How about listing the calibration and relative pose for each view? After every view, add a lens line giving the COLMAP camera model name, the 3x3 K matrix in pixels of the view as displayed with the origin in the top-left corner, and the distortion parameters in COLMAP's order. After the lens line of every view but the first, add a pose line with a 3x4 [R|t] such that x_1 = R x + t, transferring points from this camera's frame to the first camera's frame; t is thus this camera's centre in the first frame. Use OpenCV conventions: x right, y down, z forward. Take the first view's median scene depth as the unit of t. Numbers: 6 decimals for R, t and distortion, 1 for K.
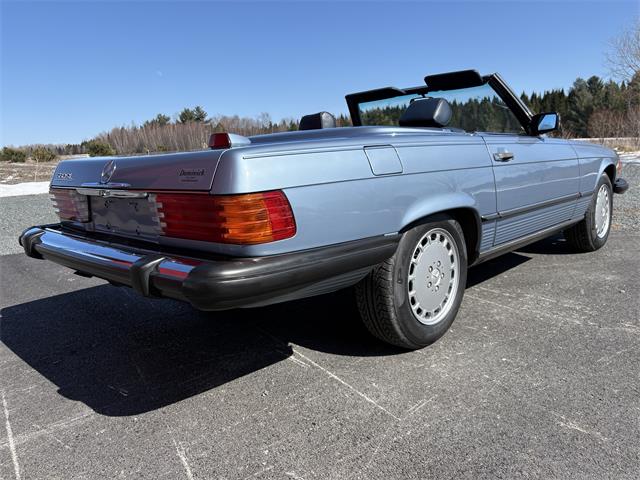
lens RADIAL K [[481.3, 0, 324.2], [0, 481.3, 240.3], [0, 0, 1]] dist [0.066188, -0.073219]
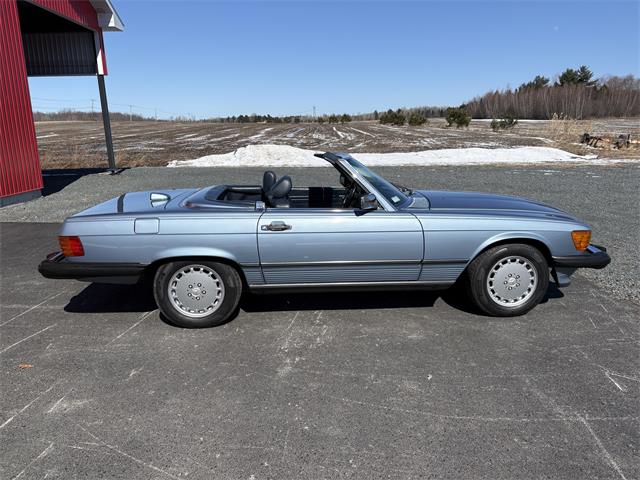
lens RADIAL K [[481.3, 0, 324.2], [0, 481.3, 240.3], [0, 0, 1]] dist [0.066188, -0.073219]
pose [[0.748924, 0.189562, -0.634964, 1.334437], [-0.142705, 0.981865, 0.124808, -0.316426], [0.647107, -0.002859, 0.762394, -0.034948]]
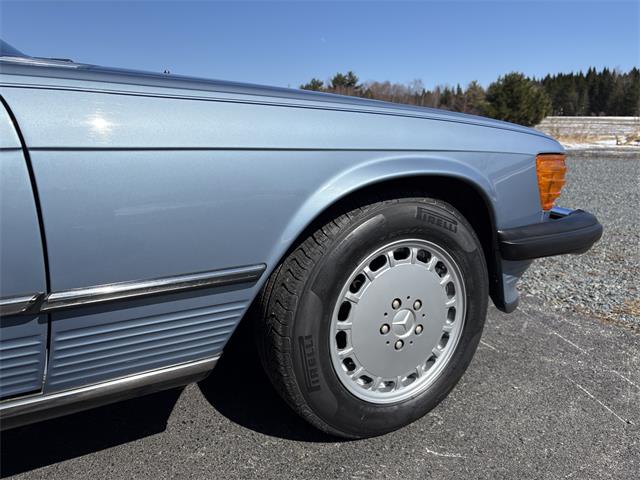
lens RADIAL K [[481.3, 0, 324.2], [0, 481.3, 240.3], [0, 0, 1]] dist [0.066188, -0.073219]
pose [[0.952582, 0.111946, -0.282939, 0.893370], [-0.093725, 0.992602, 0.077179, -0.193601], [0.289486, -0.047001, 0.956028, 1.020572]]
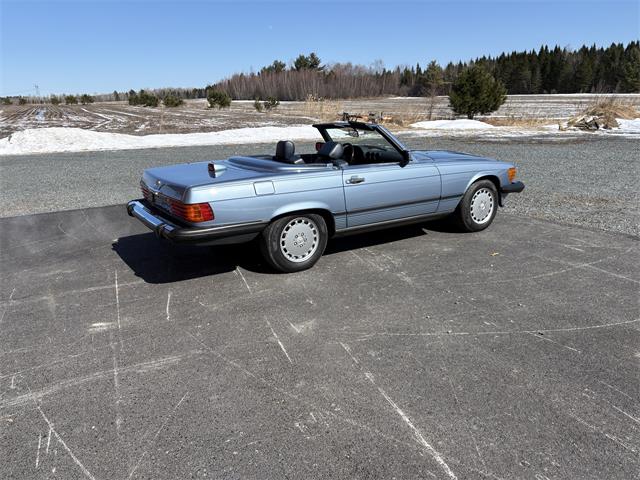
lens RADIAL K [[481.3, 0, 324.2], [0, 481.3, 240.3], [0, 0, 1]] dist [0.066188, -0.073219]
pose [[0.974113, 0.085578, -0.209237, 0.619663], [-0.063695, 0.991979, 0.109186, -0.128615], [0.216902, -0.093032, 0.971750, -0.818002]]
